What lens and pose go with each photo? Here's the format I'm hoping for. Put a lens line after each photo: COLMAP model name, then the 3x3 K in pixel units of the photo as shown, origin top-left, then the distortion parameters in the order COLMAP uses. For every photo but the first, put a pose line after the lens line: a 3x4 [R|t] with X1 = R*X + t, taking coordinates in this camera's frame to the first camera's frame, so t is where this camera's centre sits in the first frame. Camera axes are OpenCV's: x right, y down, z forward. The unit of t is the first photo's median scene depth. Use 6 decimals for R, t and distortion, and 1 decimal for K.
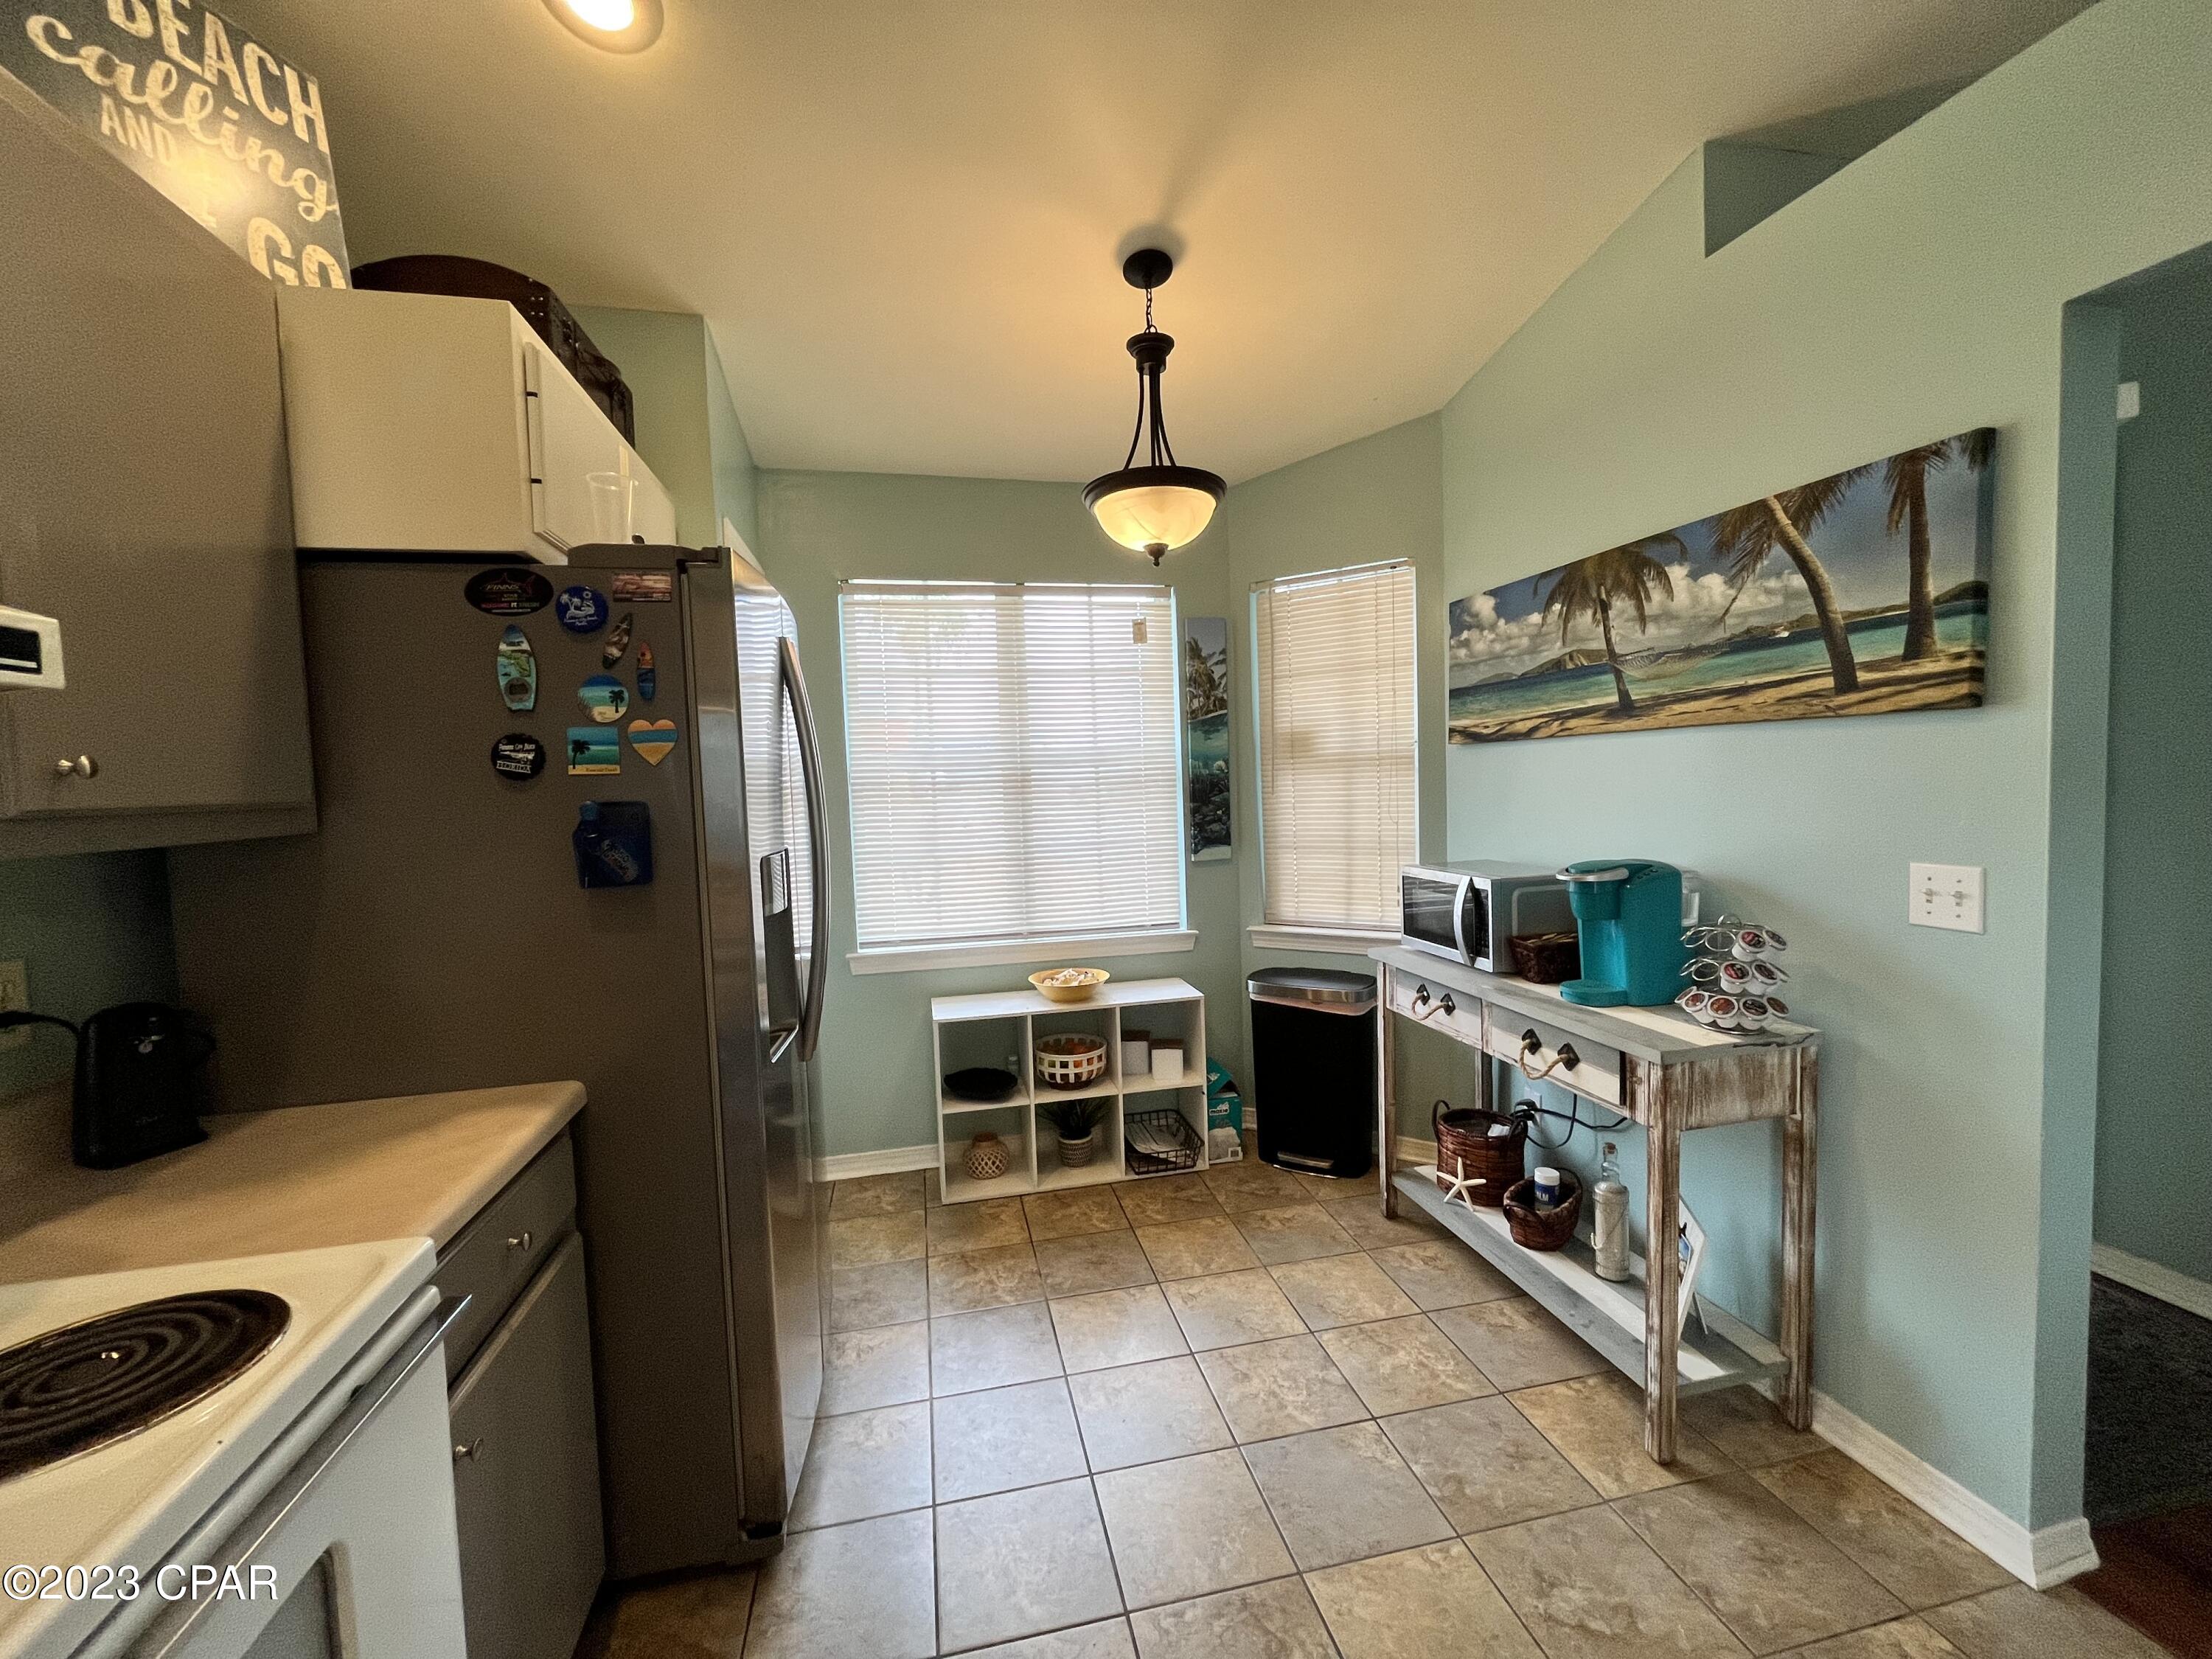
lens RADIAL K [[895.1, 0, 1104.1], [0, 895.1, 824.2], [0, 0, 1]] dist [-0.003514, -0.000130]
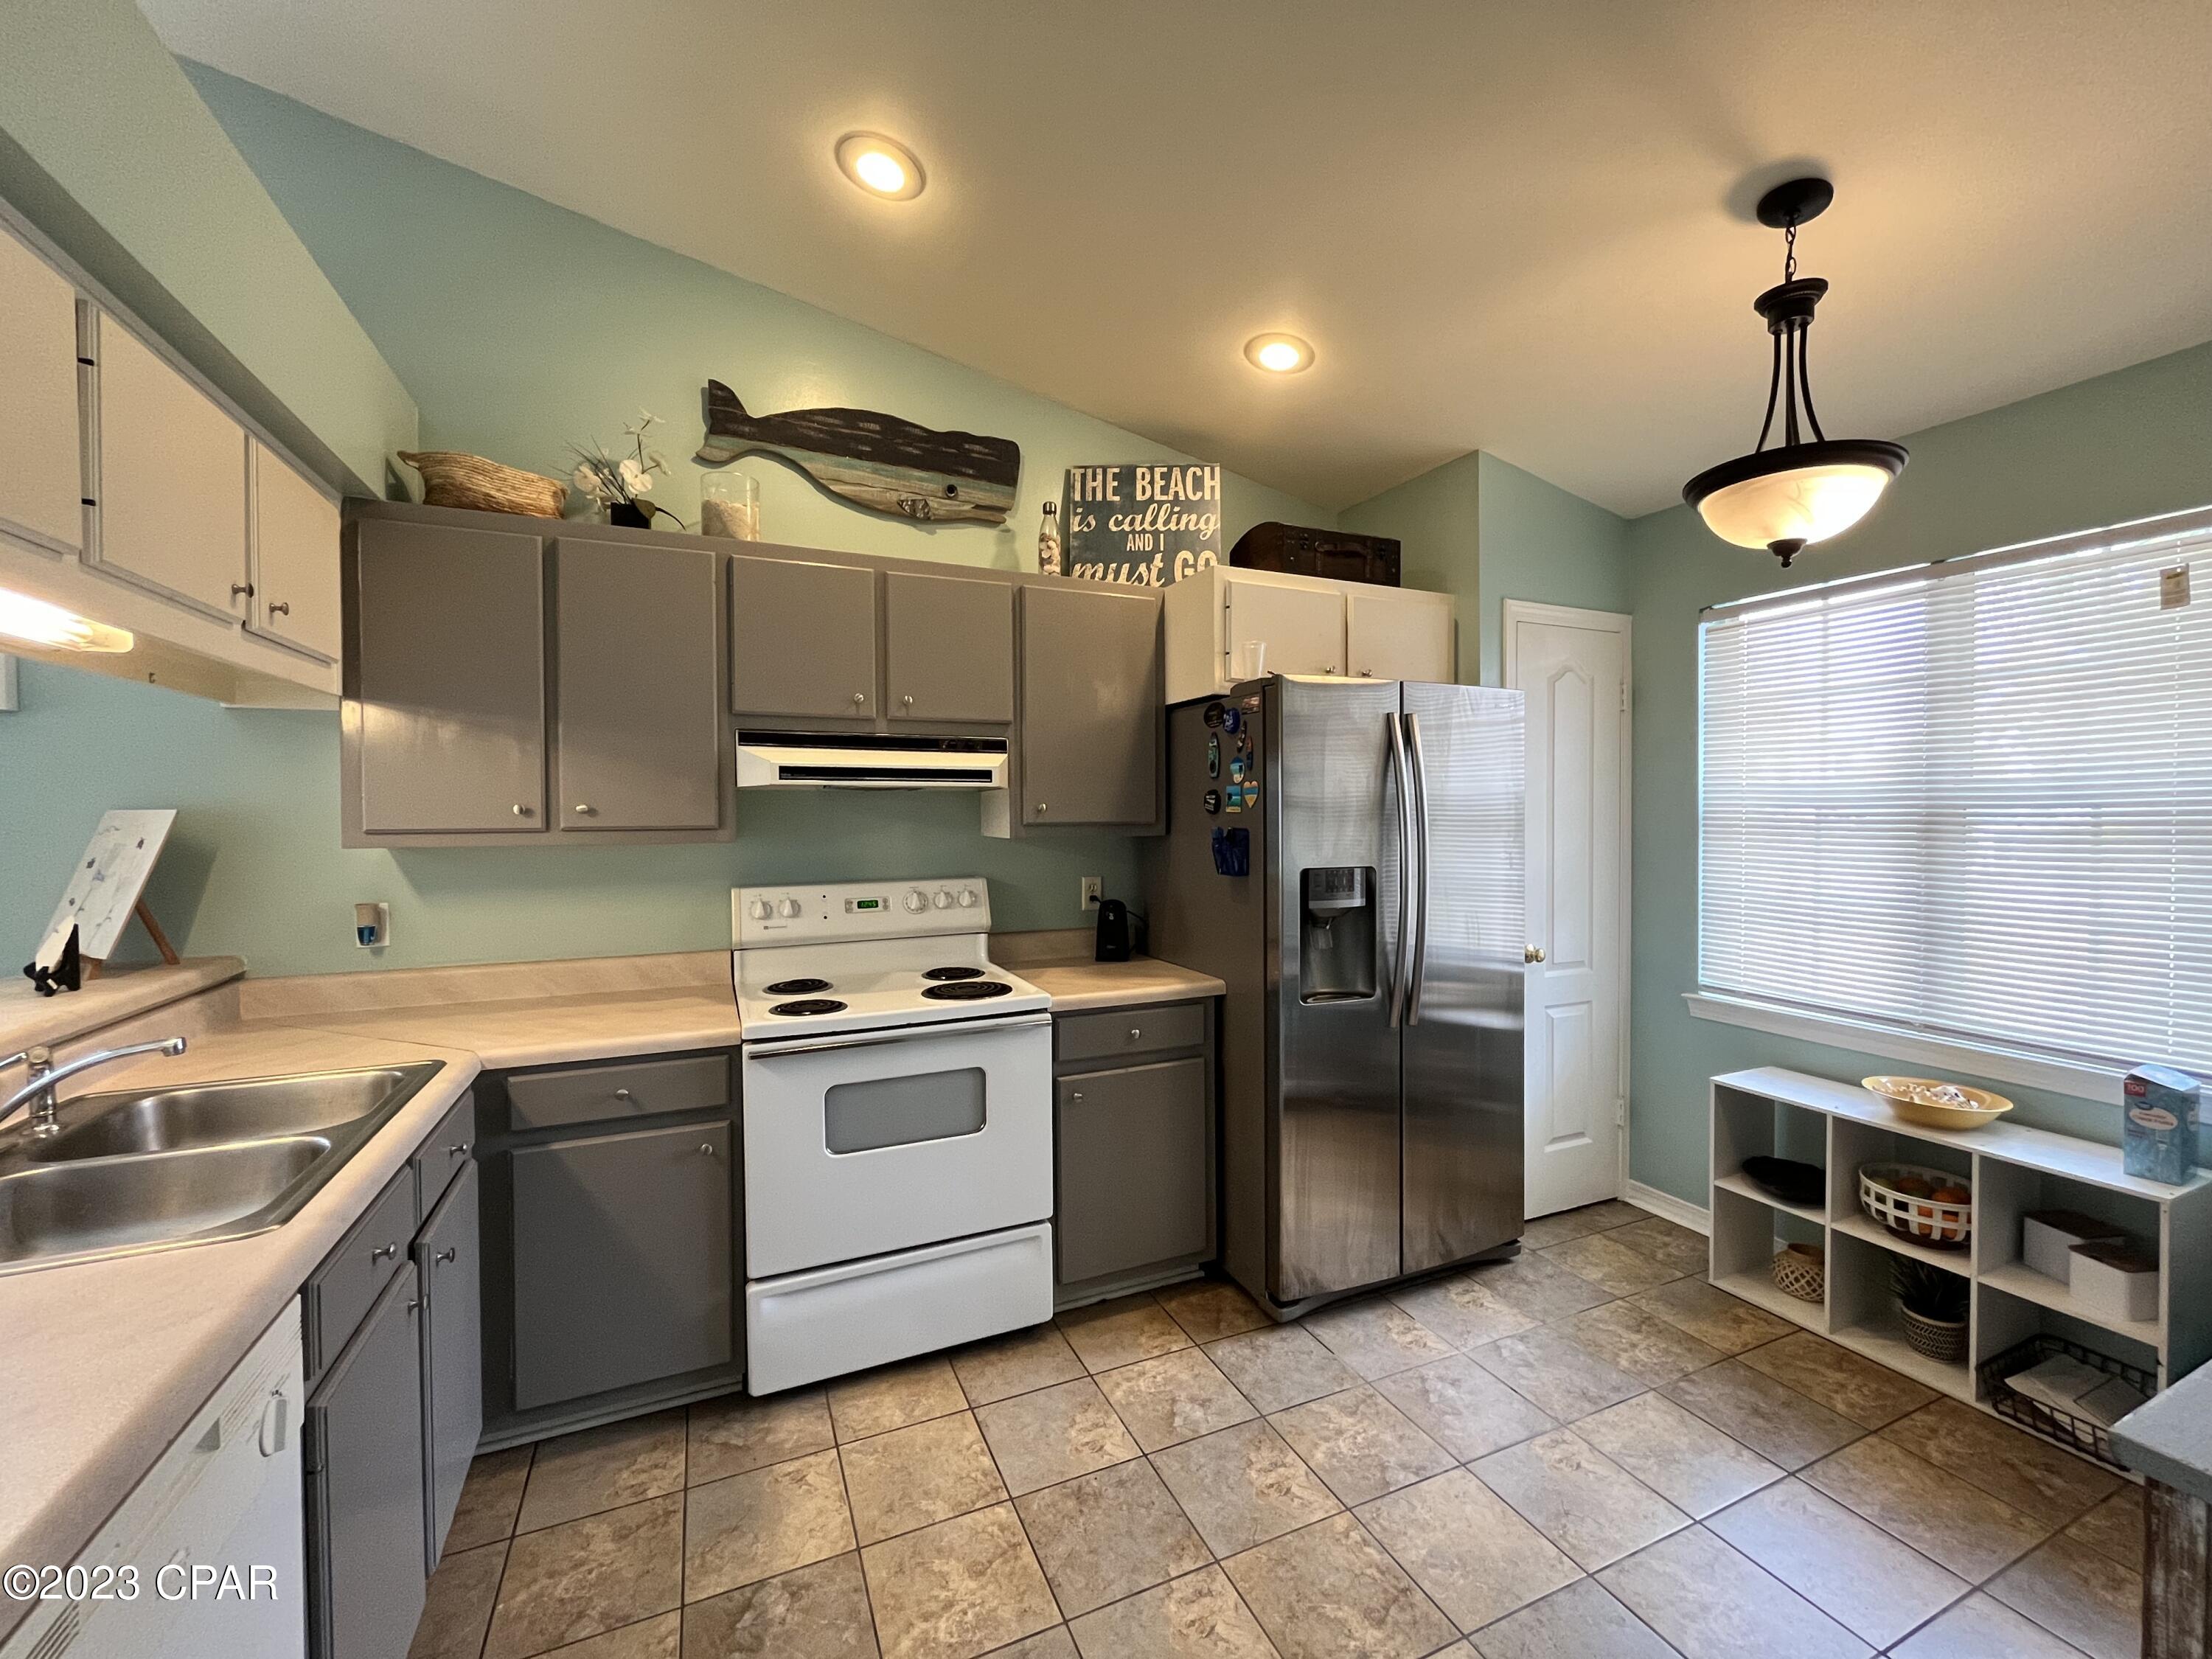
lens RADIAL K [[895.1, 0, 1106.2], [0, 895.1, 825.0], [0, 0, 1]] dist [-0.003514, -0.000130]
pose [[0.203088, 0.047482, -0.978008, 0.571166], [-0.054680, 0.997815, 0.037089, -0.041800], [0.977633, 0.045945, 0.205241, 0.194654]]
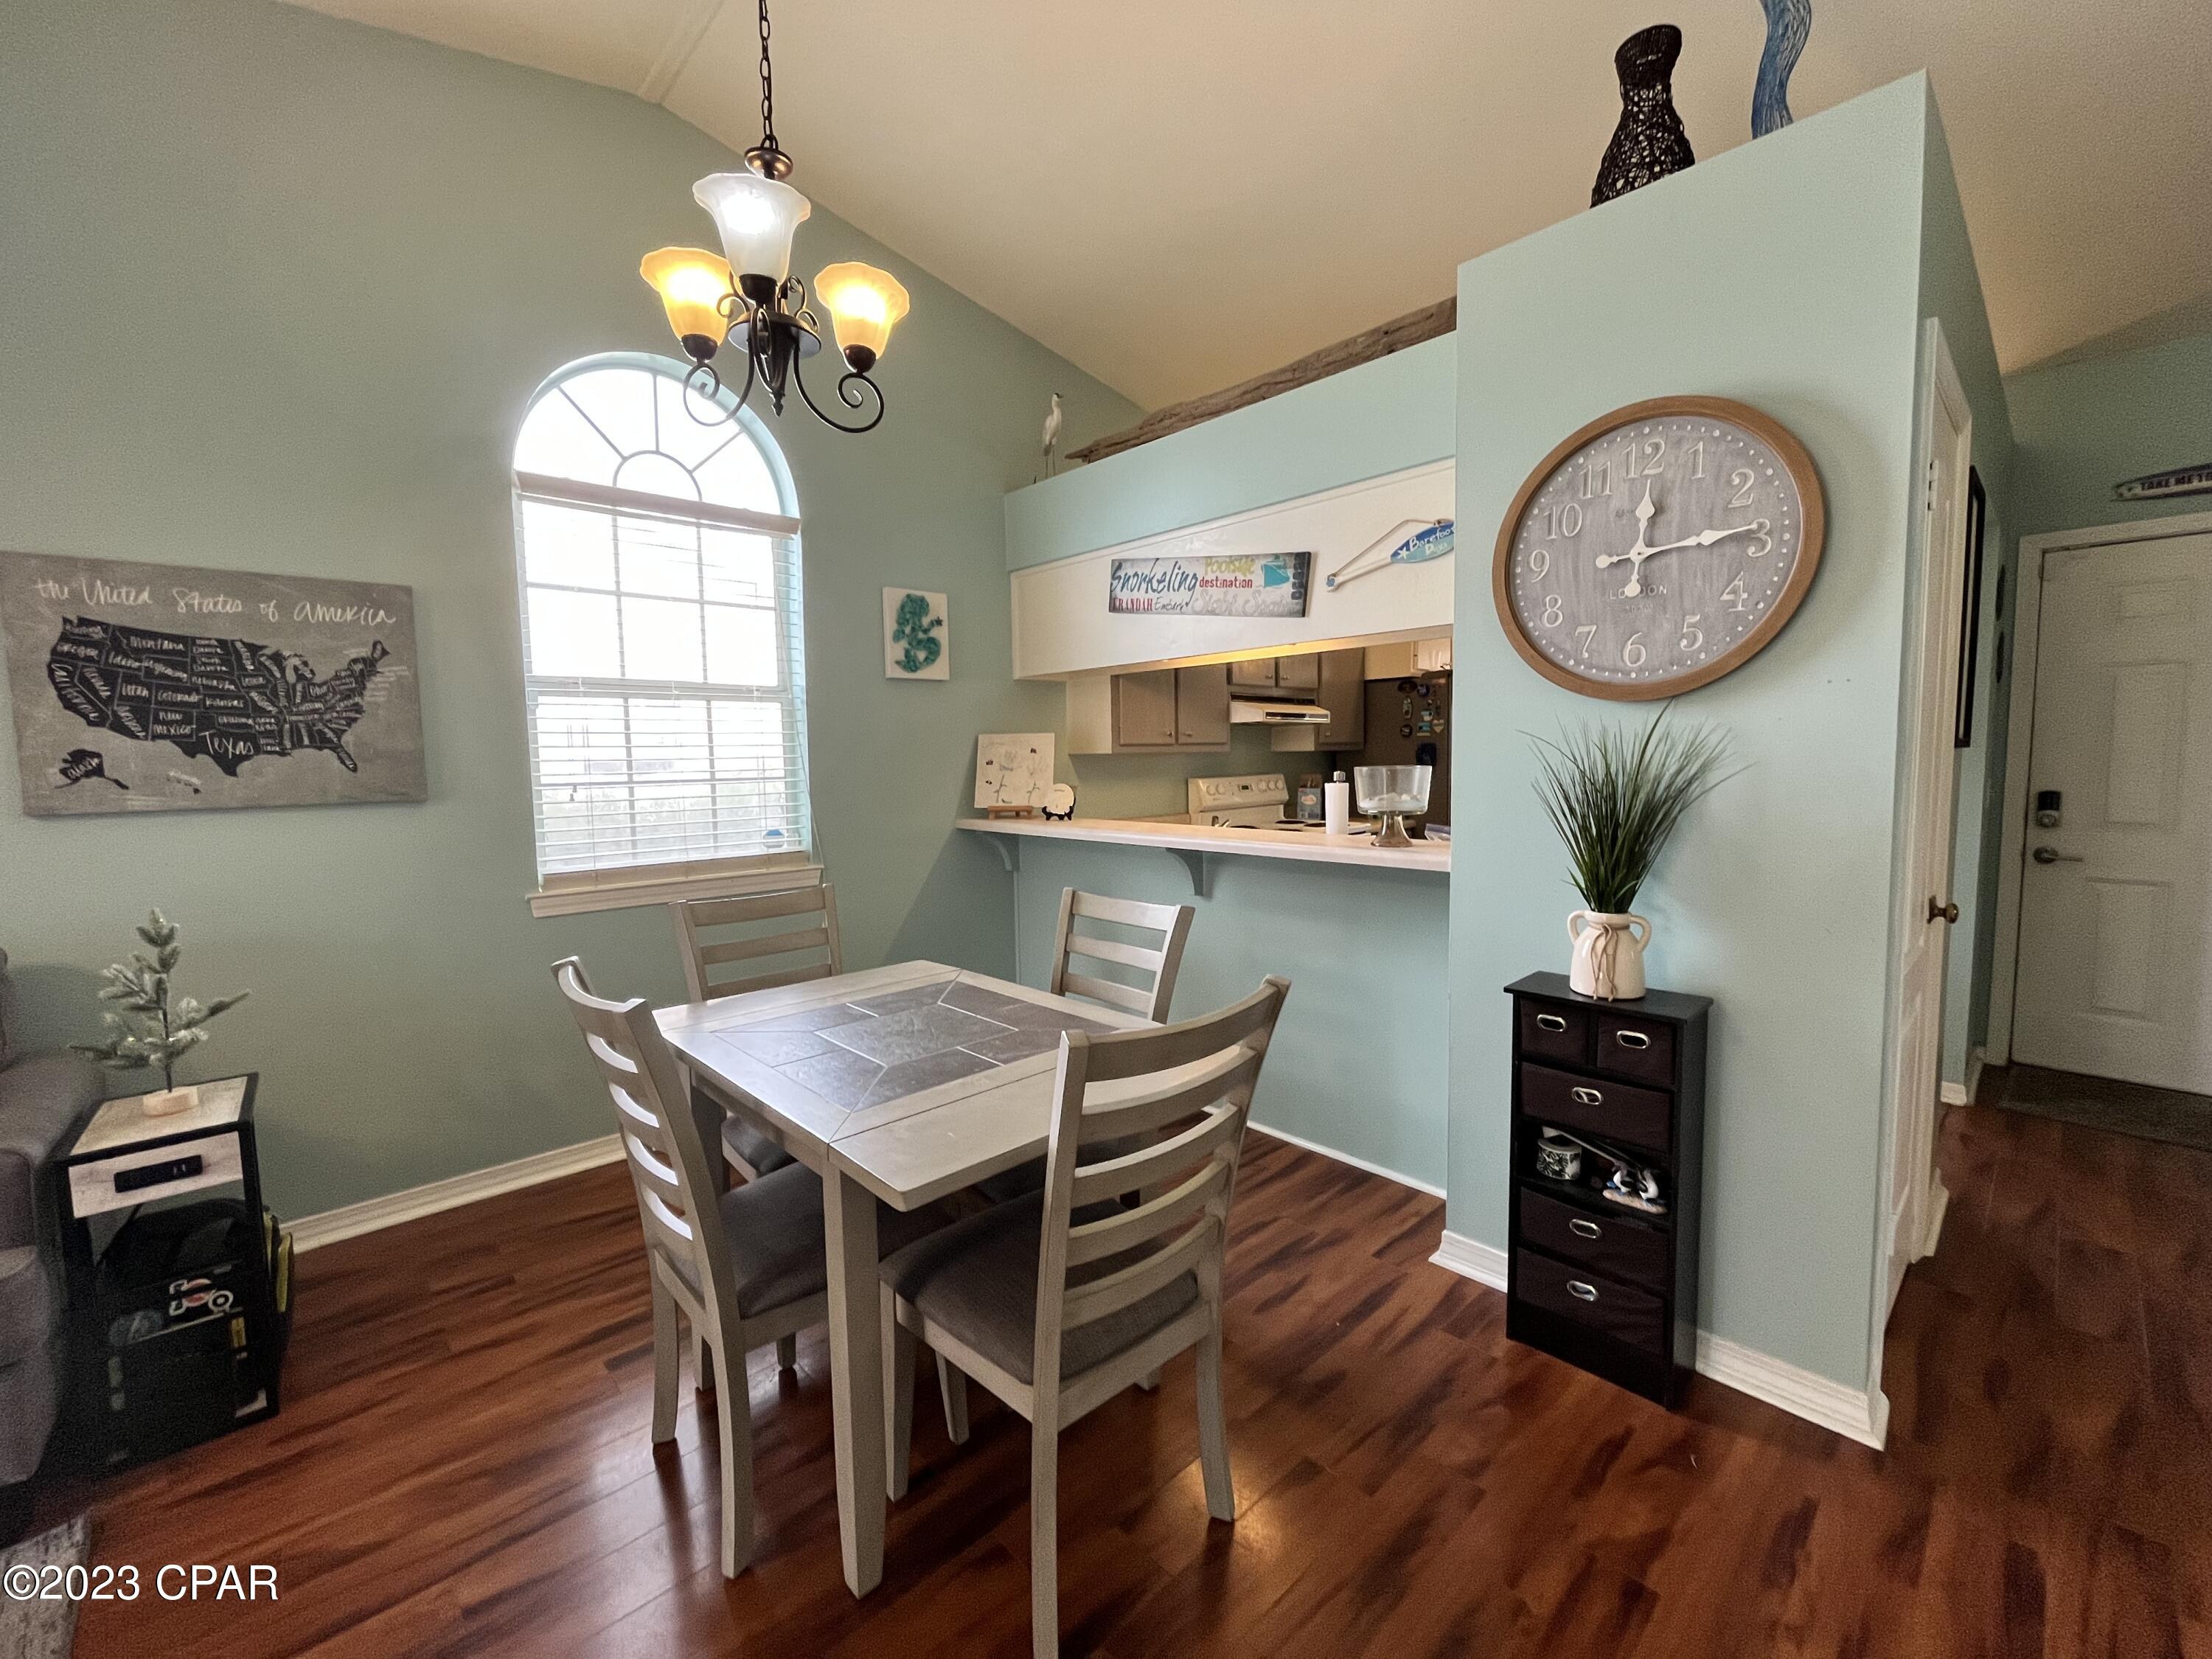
lens RADIAL K [[895.1, 0, 1106.3], [0, 895.1, 826.3], [0, 0, 1]] dist [-0.003514, -0.000130]
pose [[0.509870, 0.091317, -0.855391, 0.969009], [-0.044314, 0.995818, 0.079894, 0.039824], [0.859109, -0.002830, 0.511785, -0.996178]]
